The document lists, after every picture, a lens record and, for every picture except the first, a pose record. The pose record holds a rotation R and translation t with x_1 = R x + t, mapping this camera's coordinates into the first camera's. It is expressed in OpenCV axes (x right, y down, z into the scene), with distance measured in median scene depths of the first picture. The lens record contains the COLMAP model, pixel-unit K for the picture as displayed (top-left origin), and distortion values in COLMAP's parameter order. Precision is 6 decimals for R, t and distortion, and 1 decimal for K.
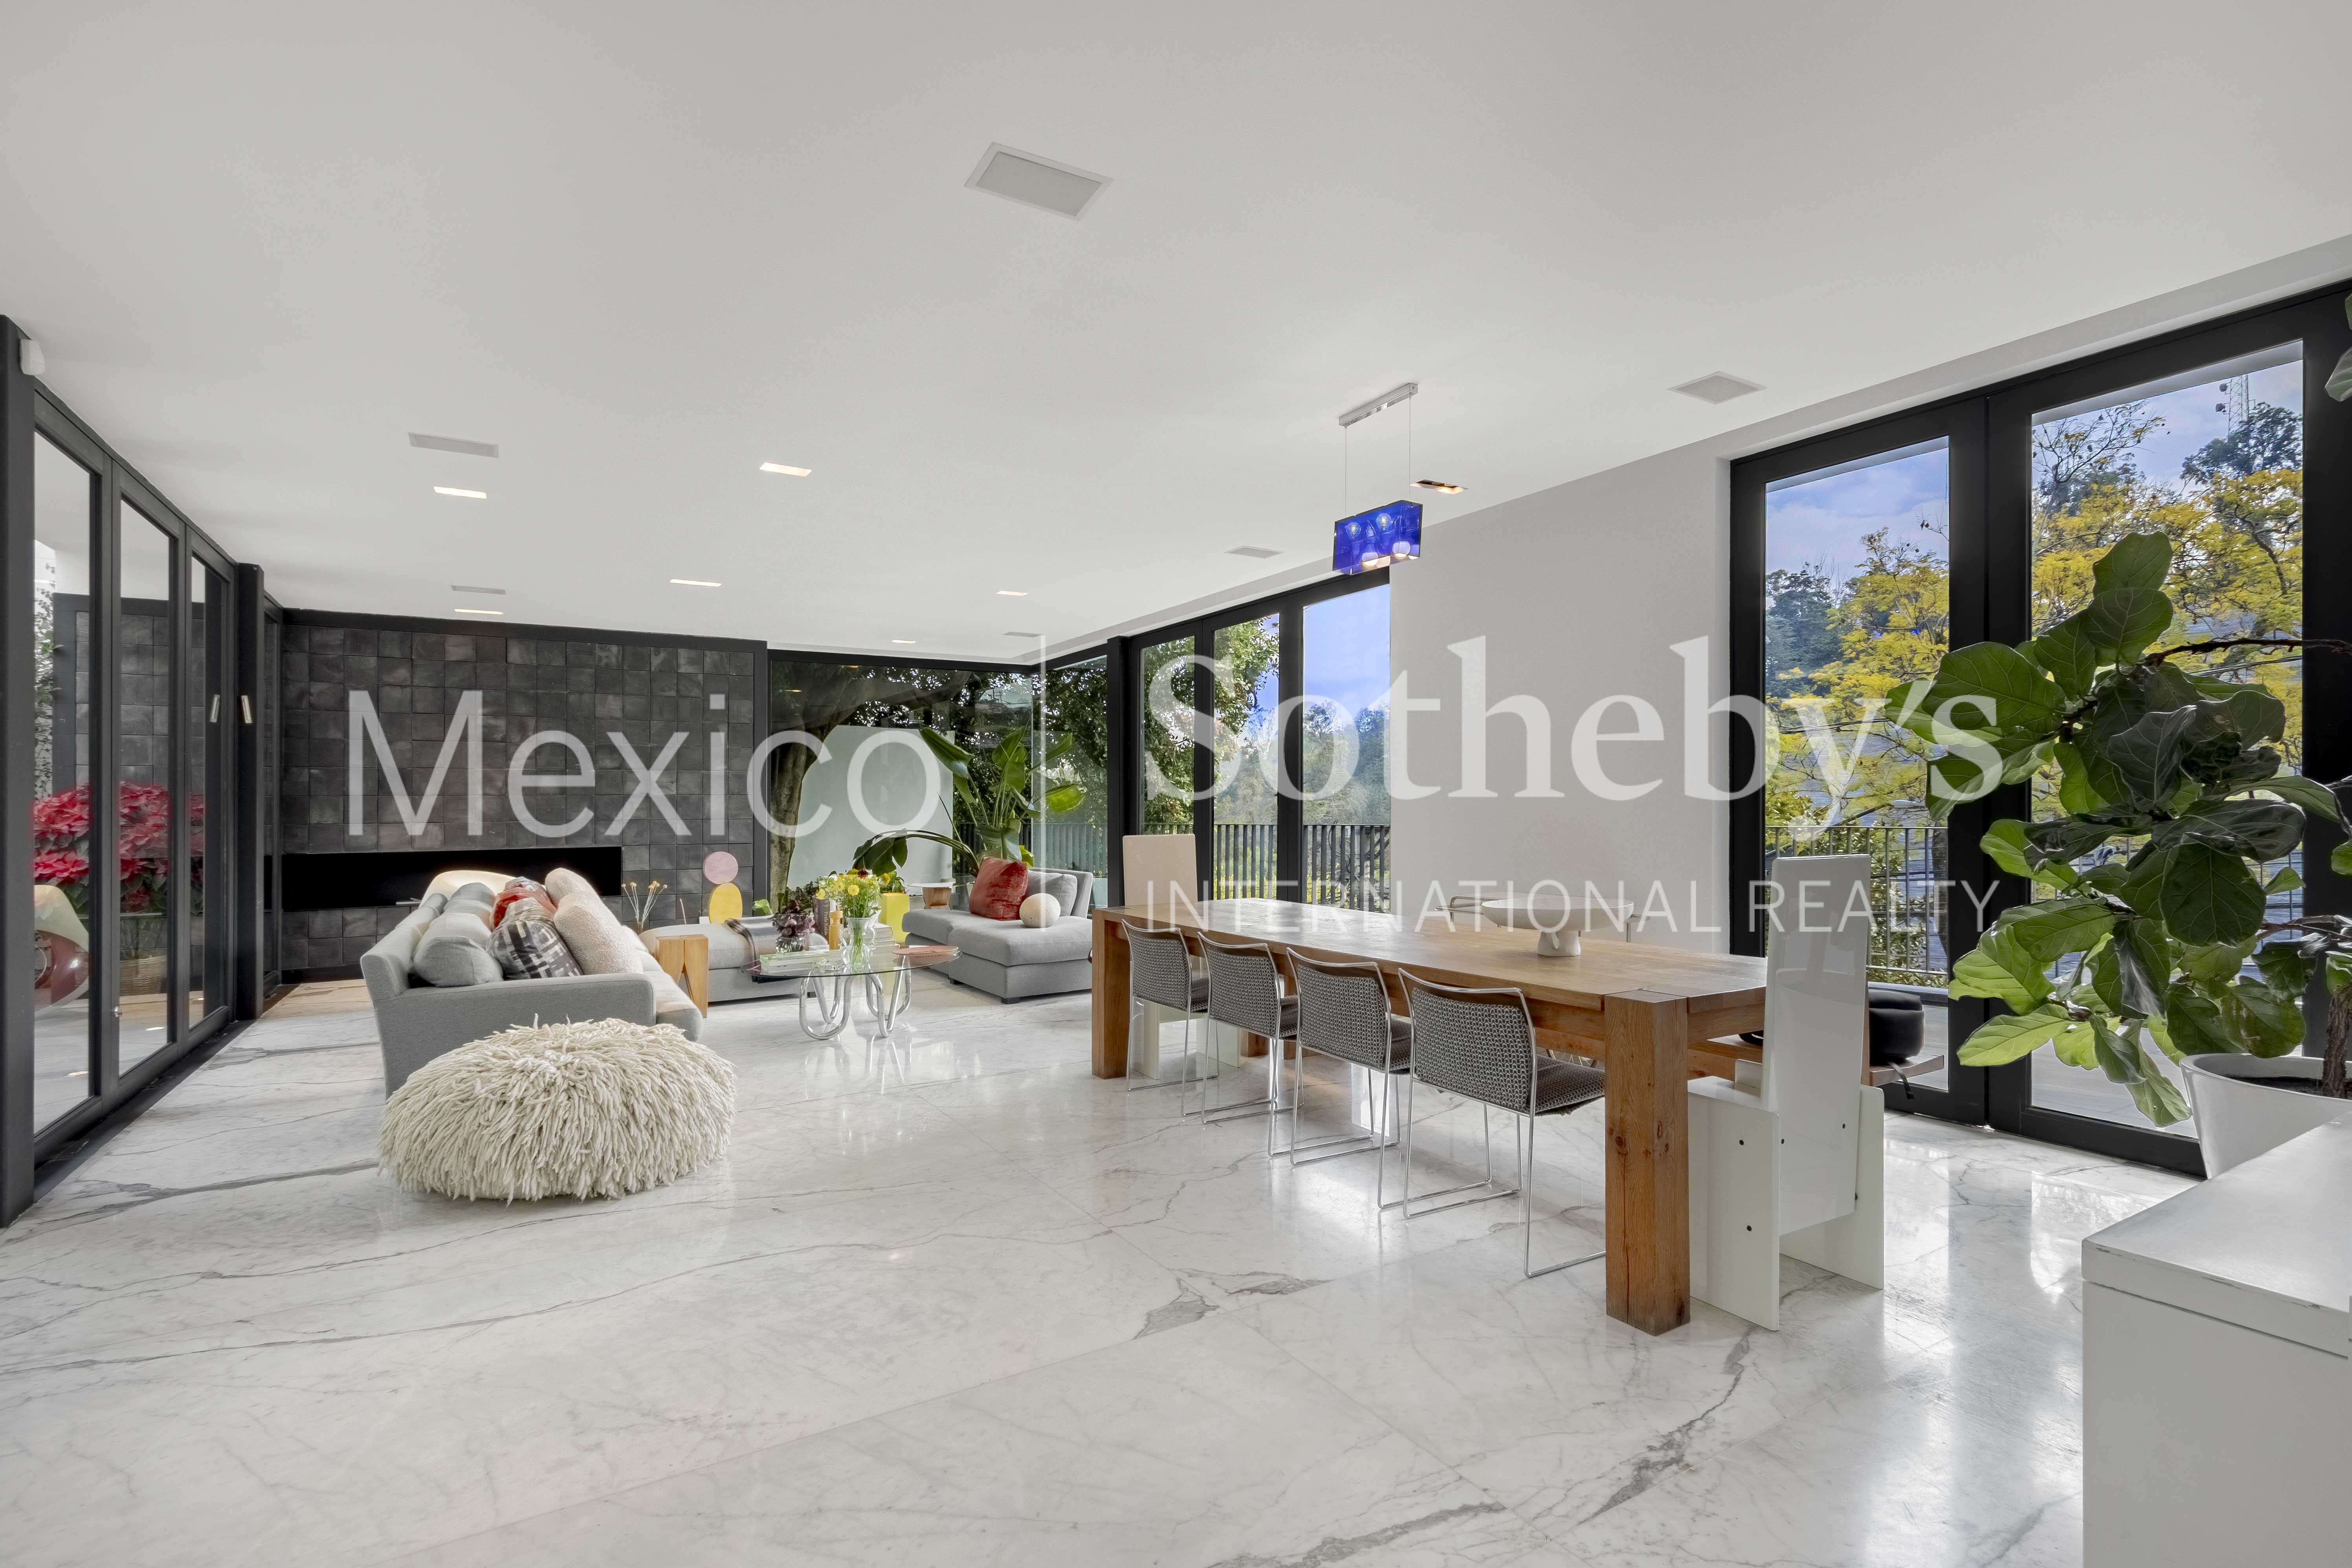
lens RADIAL K [[1125.6, 0, 1167.4], [0, 1125.6, 790.5], [0, 0, 1]] dist [0.000340, -0.000709]
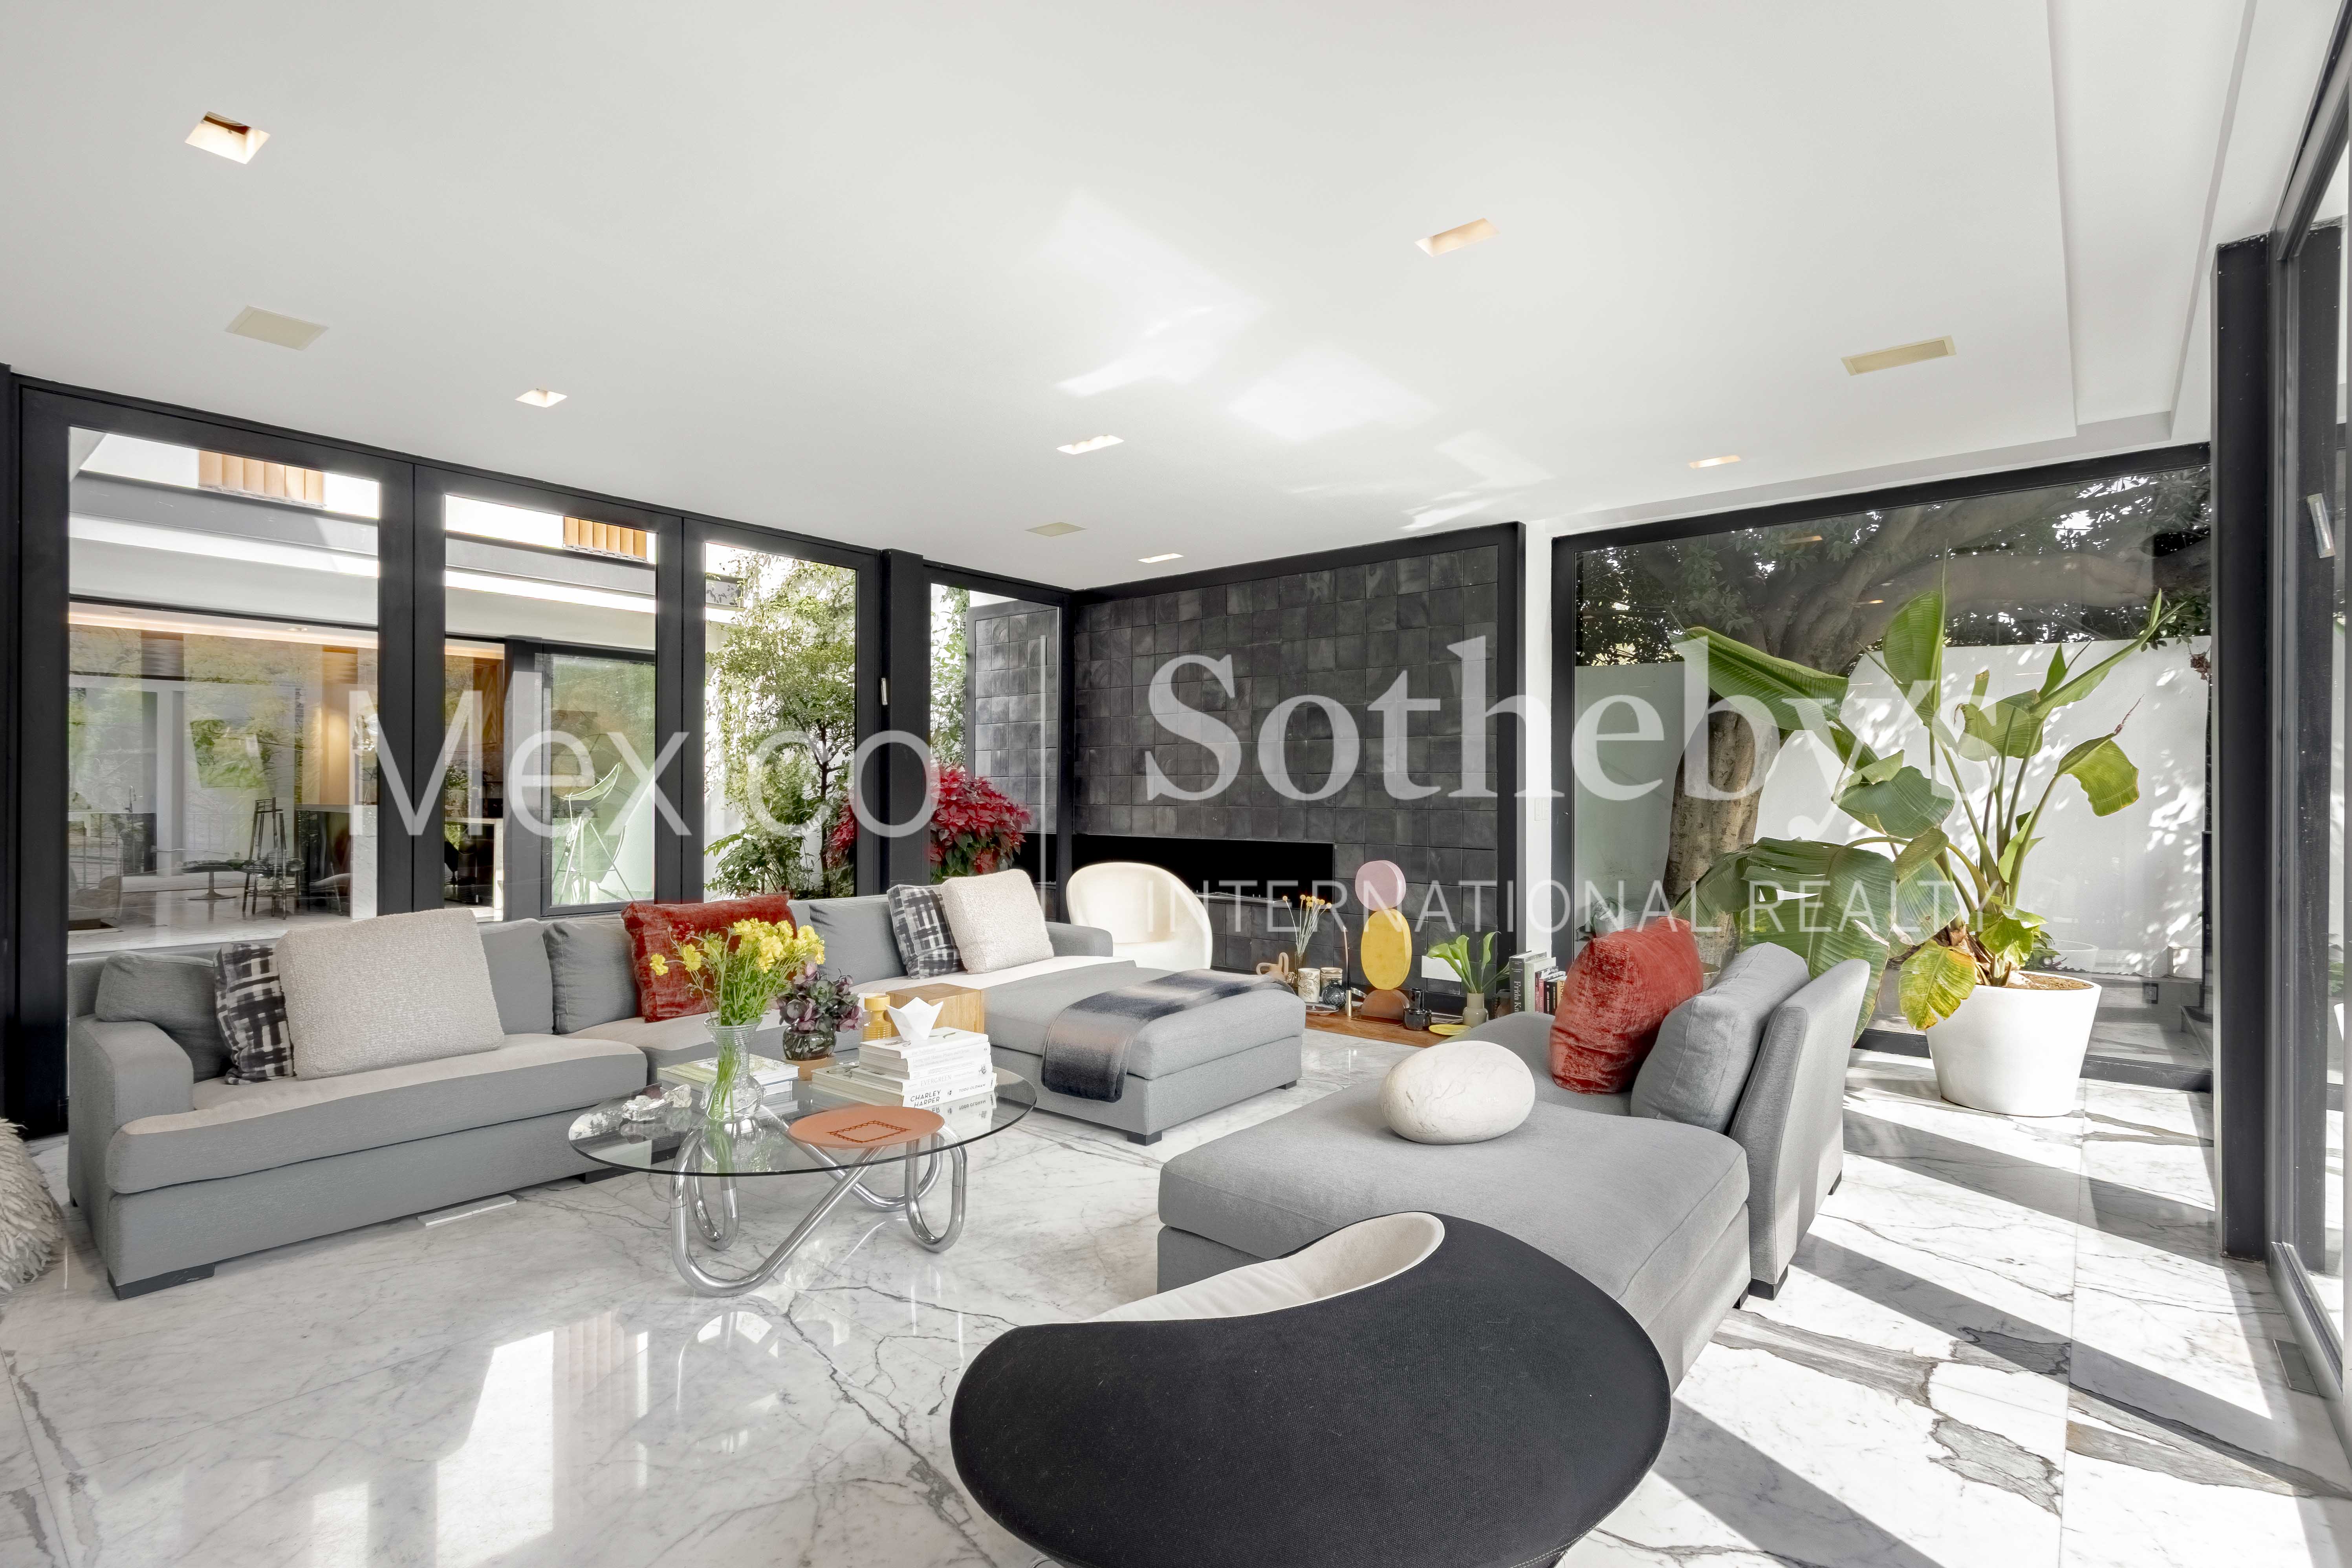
lens RADIAL K [[1125.6, 0, 1159.9], [0, 1125.6, 781.0], [0, 0, 1]] dist [0.000340, -0.000709]
pose [[0.341963, 0.000989, -0.939713, 0.185453], [0.016608, 0.999837, 0.007096, 0.002570], [0.939567, -0.018033, 0.341891, 0.696549]]
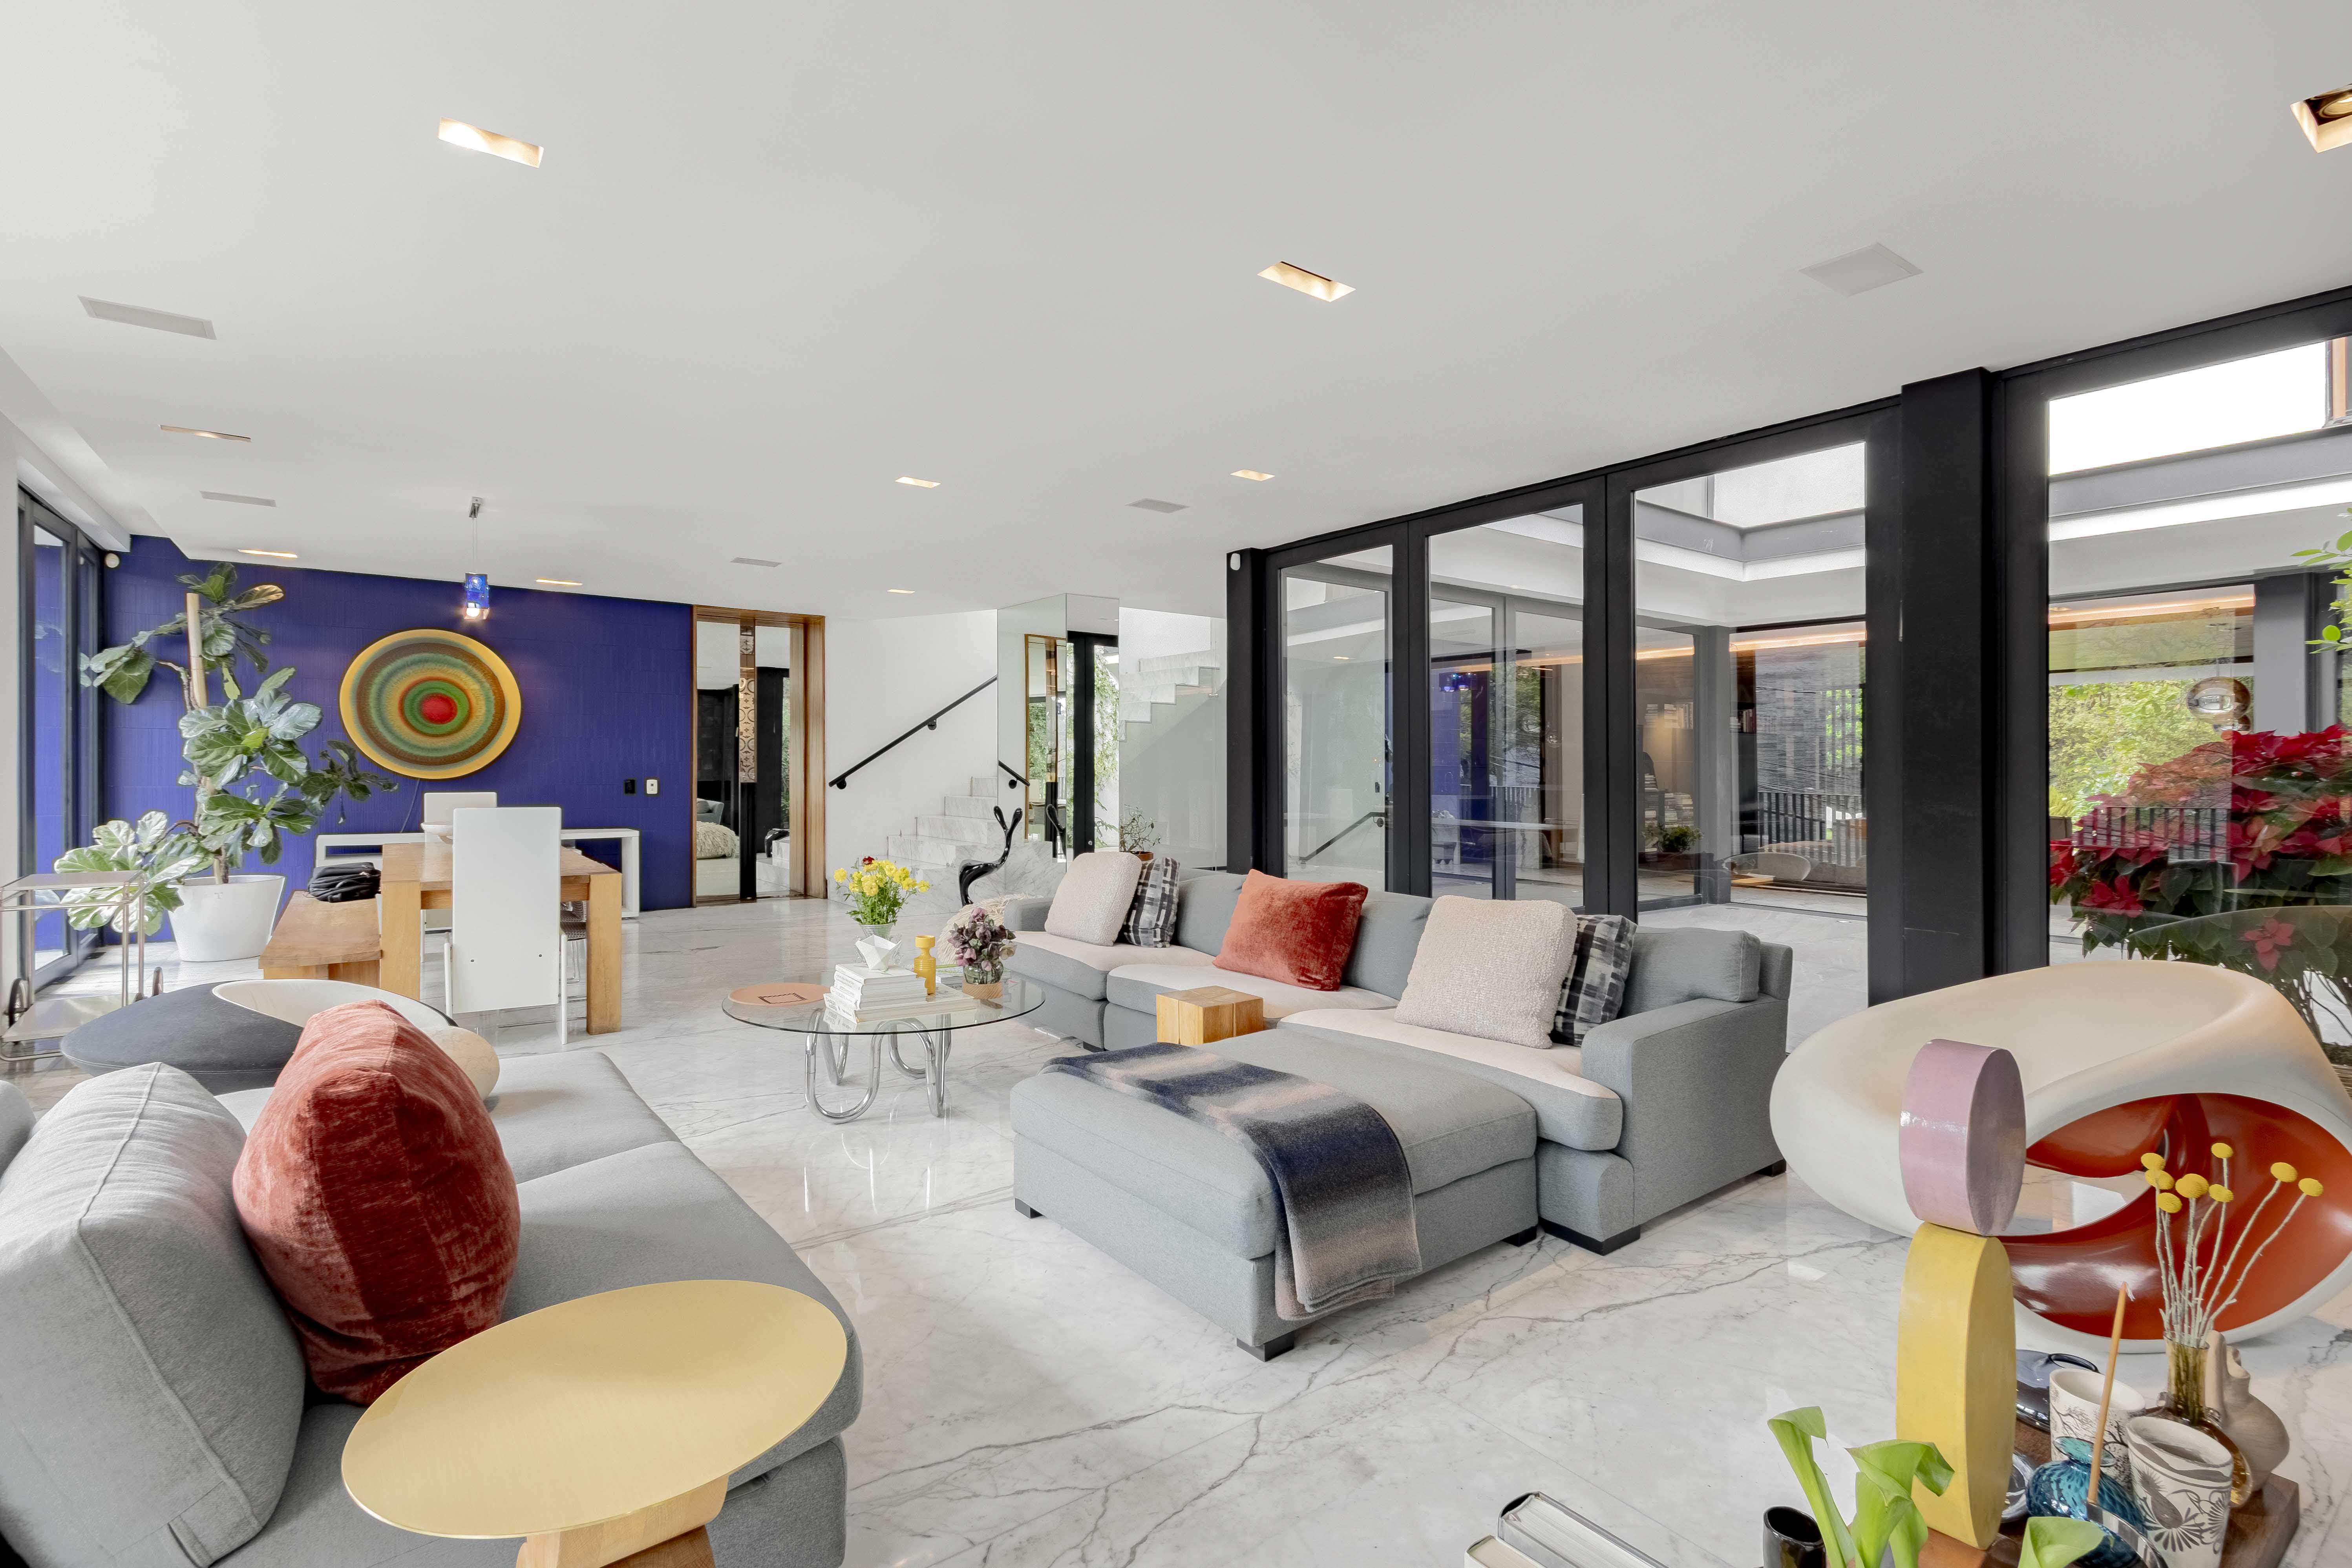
lens RADIAL K [[1125.6, 0, 1173.1], [0, 1125.6, 771.6], [0, 0, 1]] dist [0.000340, -0.000709]
pose [[-0.992238, -0.002970, -0.124318, -0.230310], [-0.002340, 0.999984, -0.005215, 0.001970], [0.124332, -0.004883, -0.992229, 1.214992]]
